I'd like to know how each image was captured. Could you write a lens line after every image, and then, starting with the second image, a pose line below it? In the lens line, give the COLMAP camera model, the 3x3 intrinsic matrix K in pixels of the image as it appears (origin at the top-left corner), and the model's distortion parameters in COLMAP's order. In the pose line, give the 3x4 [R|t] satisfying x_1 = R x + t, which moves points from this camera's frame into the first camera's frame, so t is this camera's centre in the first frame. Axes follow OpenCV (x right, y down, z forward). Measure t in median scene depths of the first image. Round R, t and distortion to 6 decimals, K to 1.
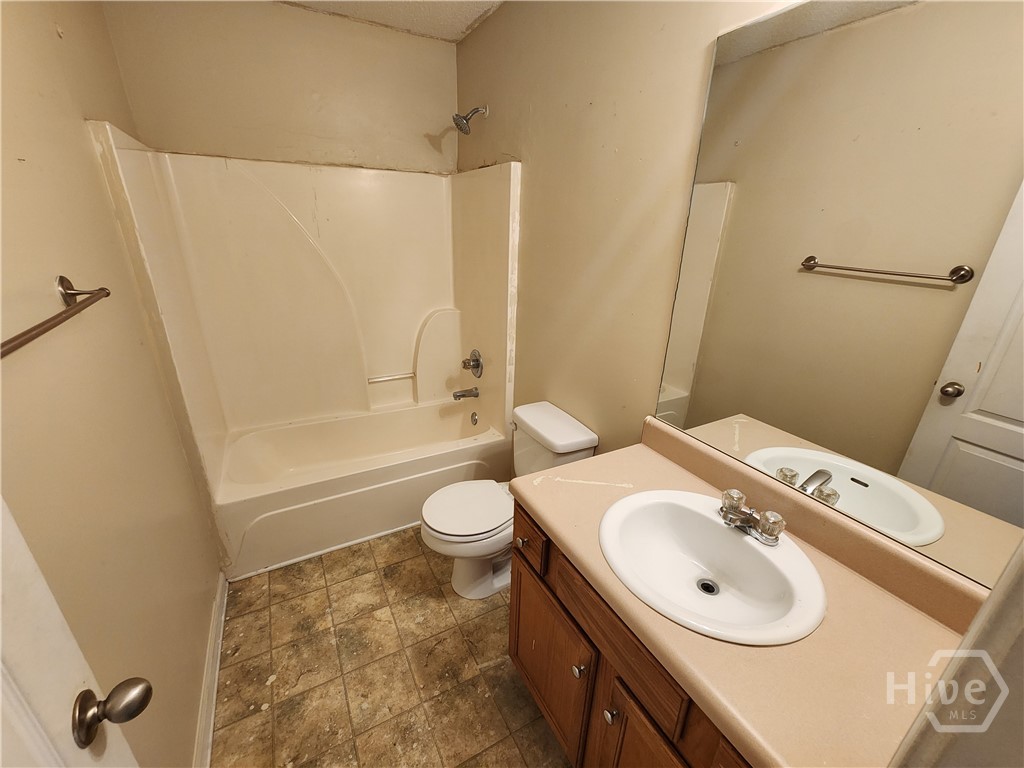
lens RADIAL K [[424.4, 0, 508.4], [0, 424.4, 391.4], [0, 0, 1]] dist [-0.000766, 0.000293]
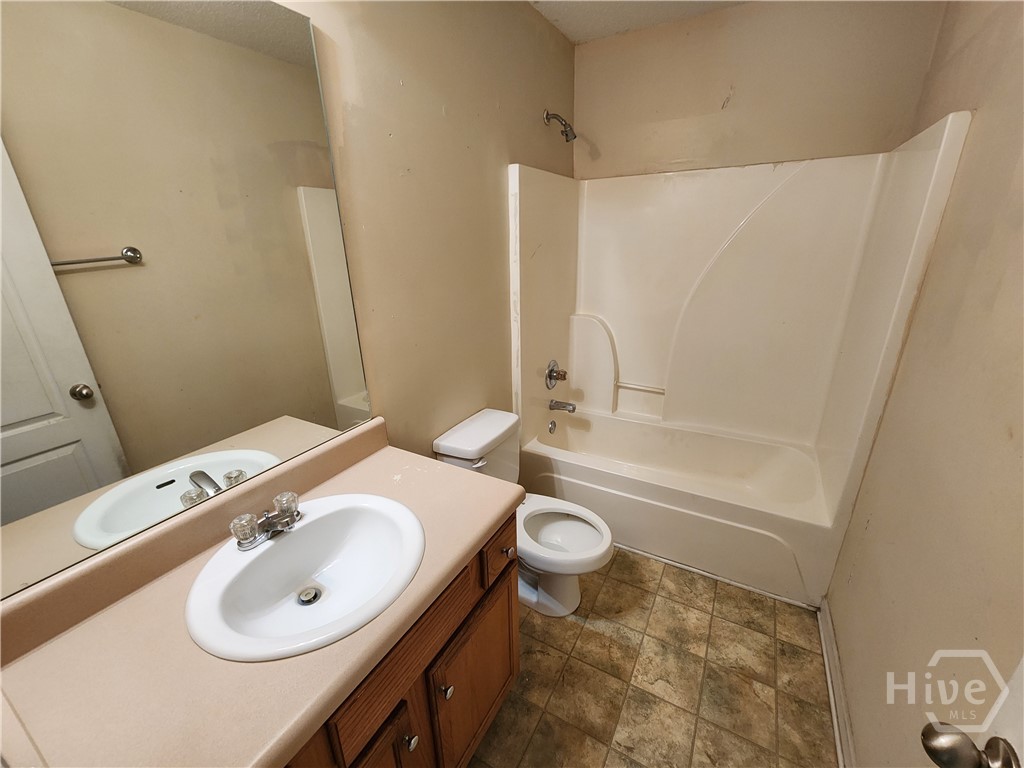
lens RADIAL K [[420.1, 0, 503.5], [0, 420.1, 380.8], [0, 0, 1]] dist [-0.016297, -0.000416]
pose [[-0.515486, -0.287127, 0.807361, -0.384150], [0.332866, 0.801102, 0.497430, -0.254598], [-0.789604, 0.525161, -0.317382, 0.706752]]
